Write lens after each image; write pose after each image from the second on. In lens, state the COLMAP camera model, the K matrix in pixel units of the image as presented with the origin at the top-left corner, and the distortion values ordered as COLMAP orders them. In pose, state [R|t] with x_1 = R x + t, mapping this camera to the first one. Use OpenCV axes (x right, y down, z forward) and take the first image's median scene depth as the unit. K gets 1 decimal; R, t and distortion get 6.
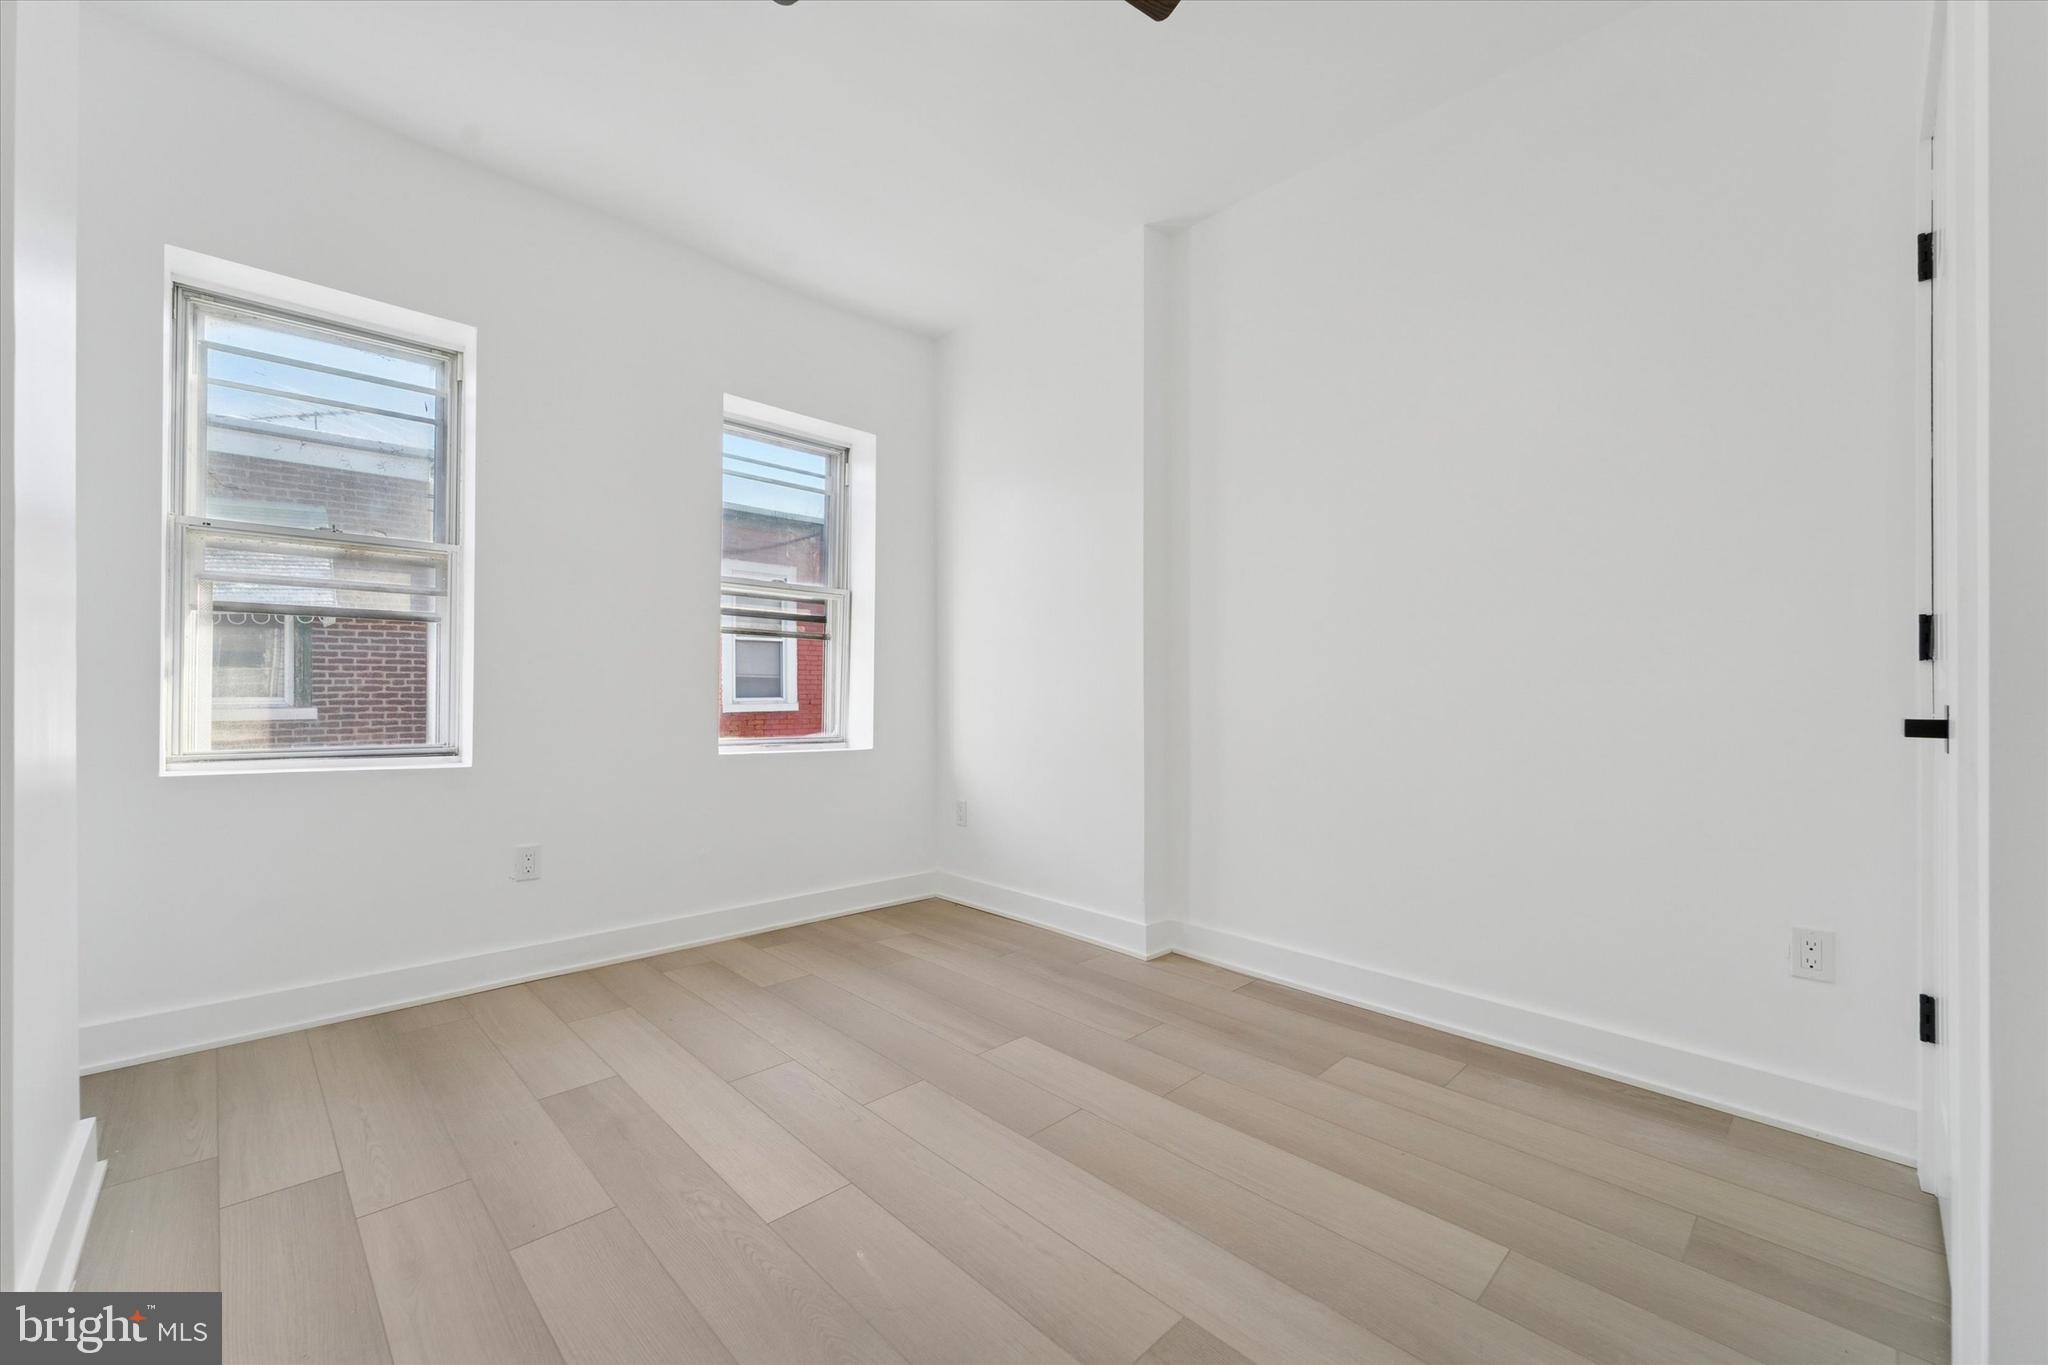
lens RADIAL K [[821.3, 0, 1015.7], [0, 821.3, 692.2], [0, 0, 1]] dist [0.000216, -0.002390]
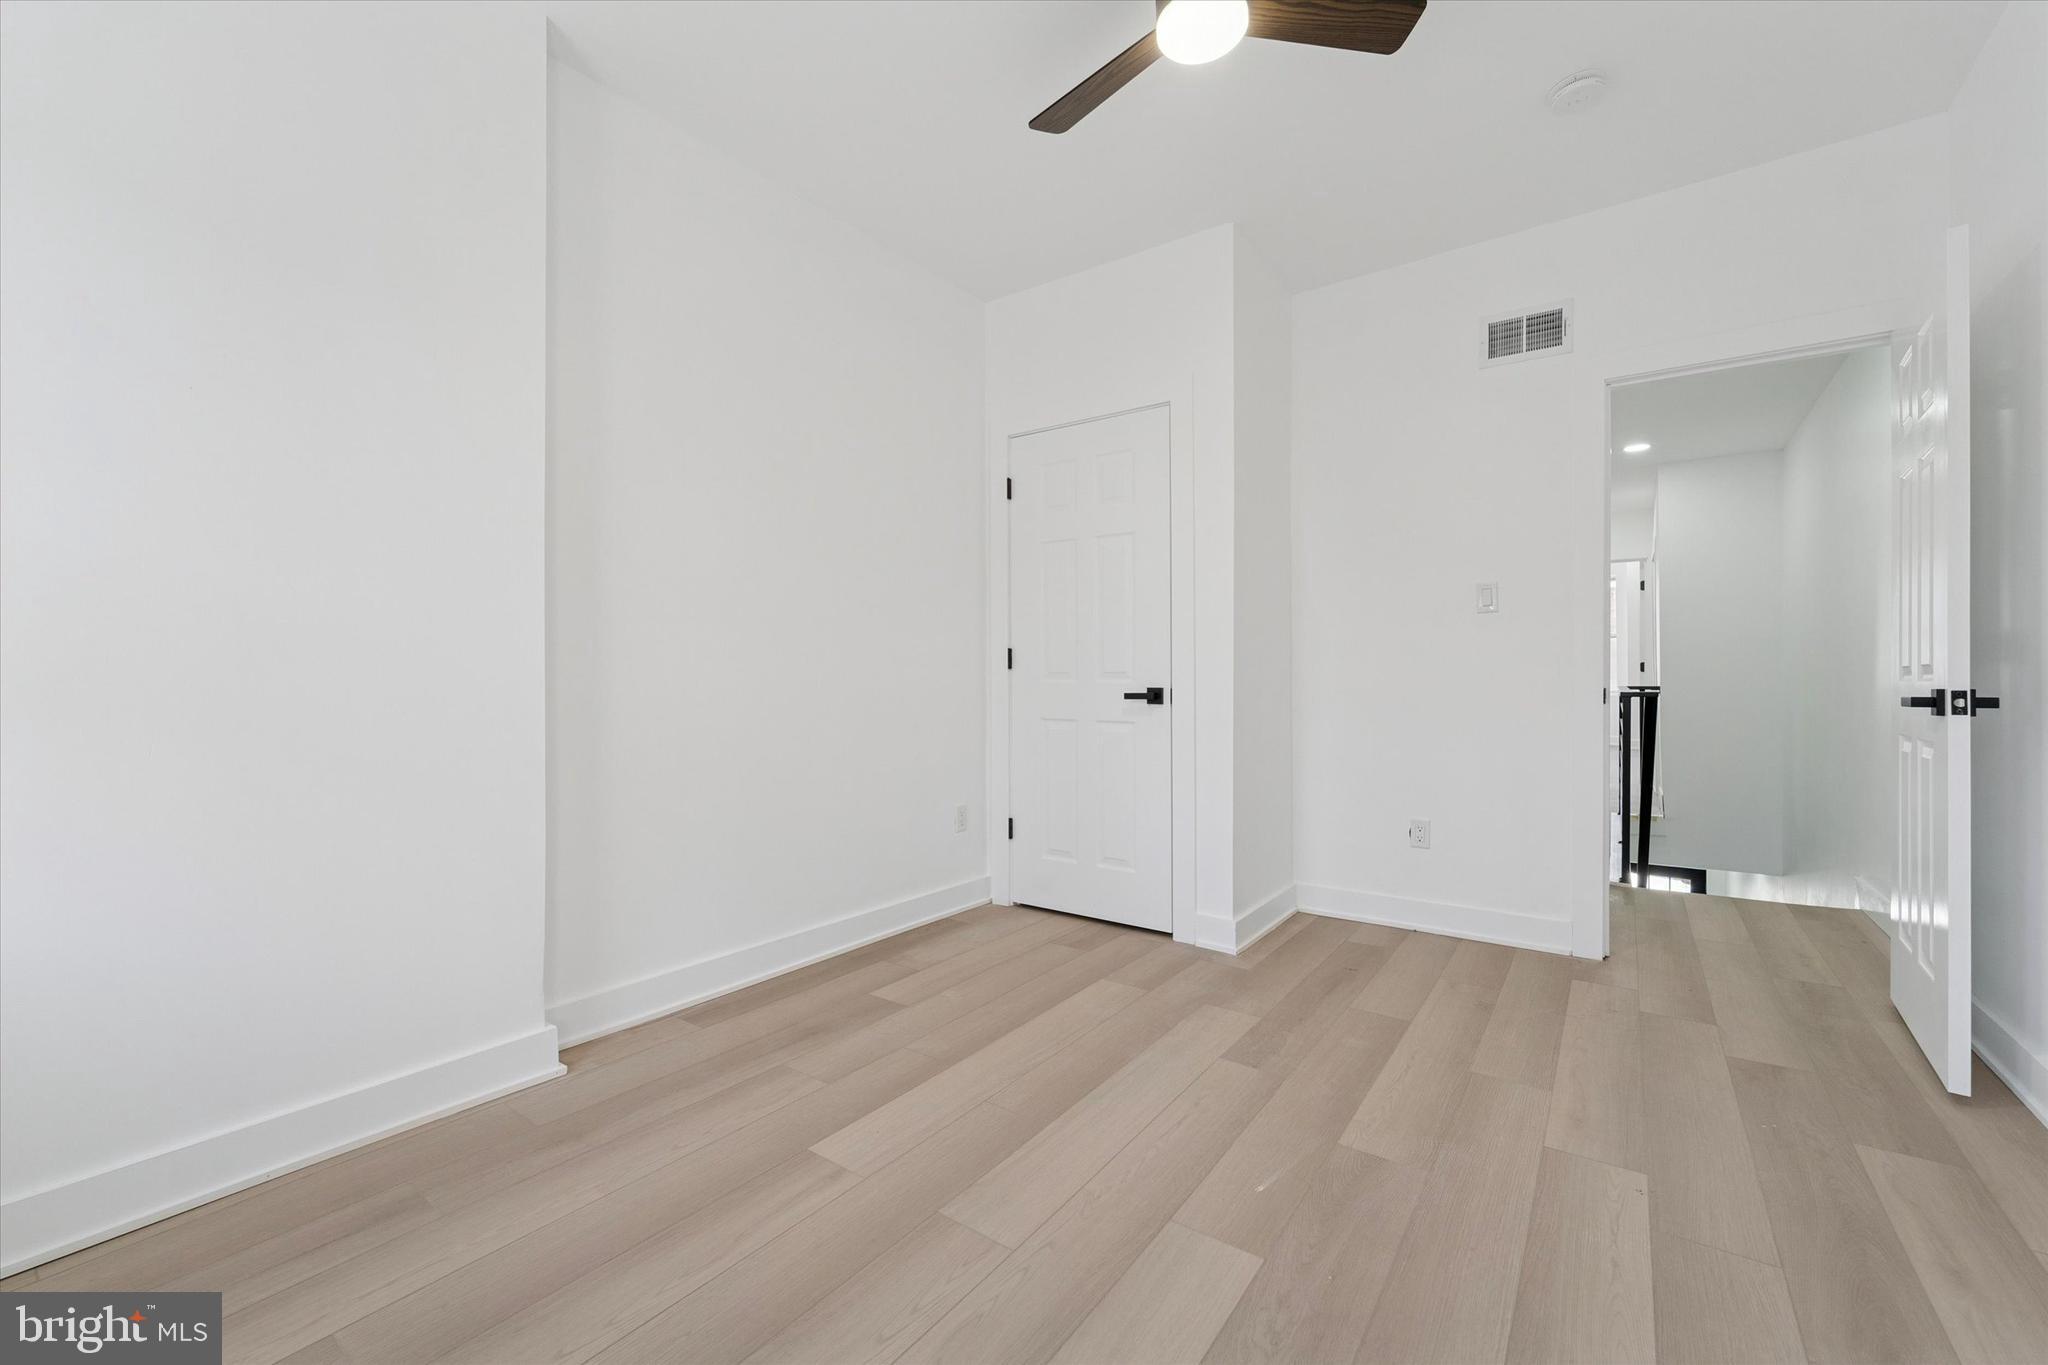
lens RADIAL K [[821.3, 0, 1030.8], [0, 821.3, 684.0], [0, 0, 1]] dist [0.000216, -0.002390]
pose [[-0.181774, -0.007819, 0.983309, -0.598698], [0.007287, 0.999930, 0.009298, -0.009275], [-0.983313, 0.008856, -0.181705, 0.731823]]
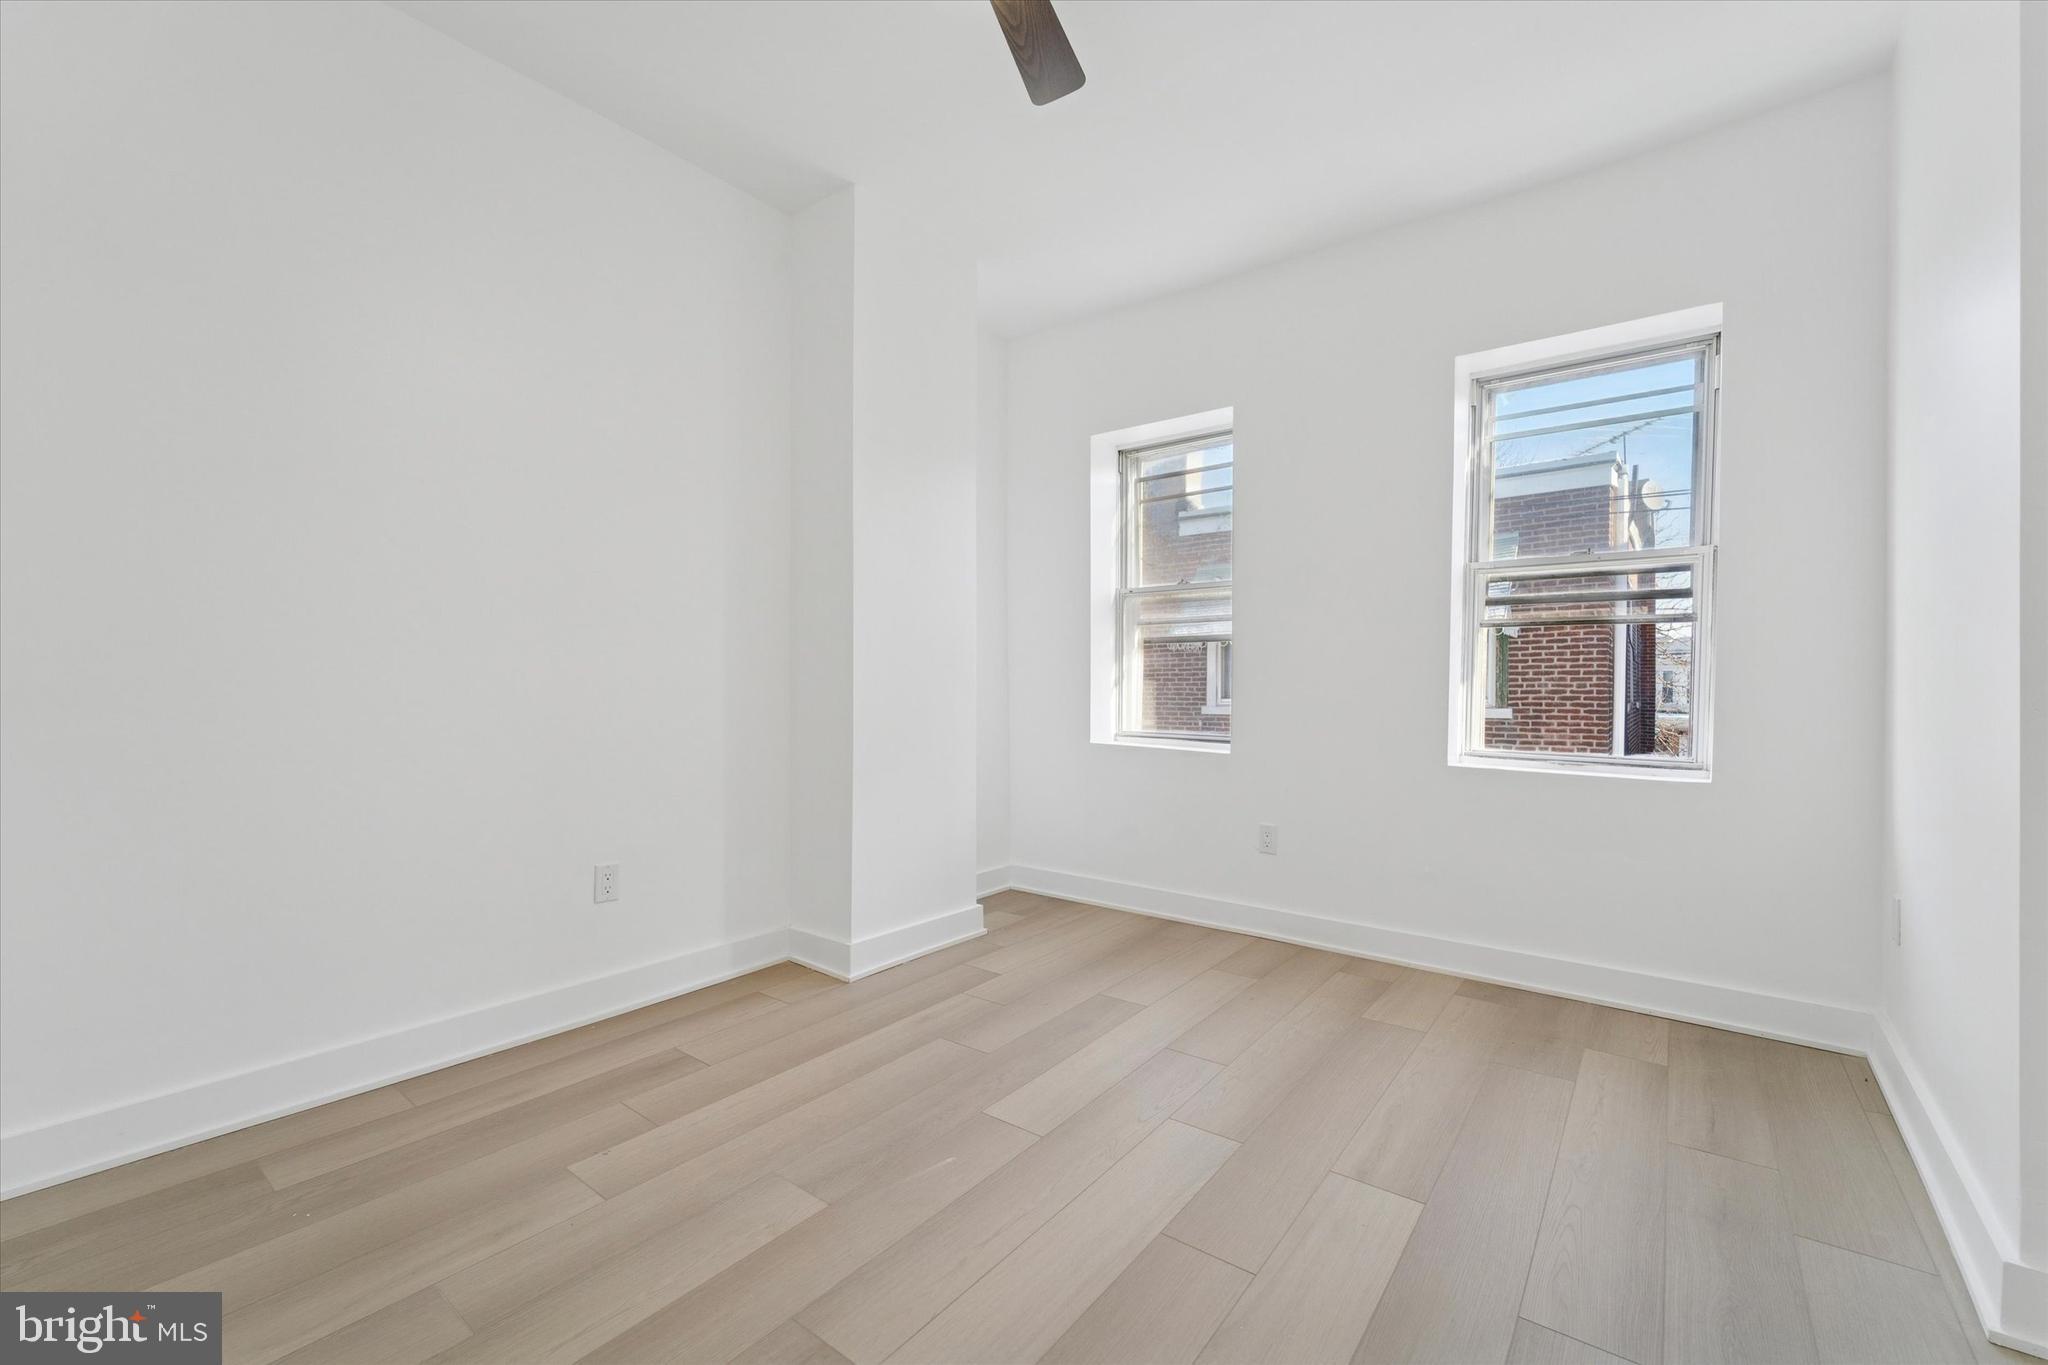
lens RADIAL K [[821.3, 0, 1027.7], [0, 821.3, 692.9], [0, 0, 1]] dist [0.000216, -0.002390]
pose [[0.147369, 0.000109, -0.989082, 0.496689], [-0.003187, 0.999995, -0.000365, -0.001016], [0.989076, 0.003206, 0.147368, 0.452120]]
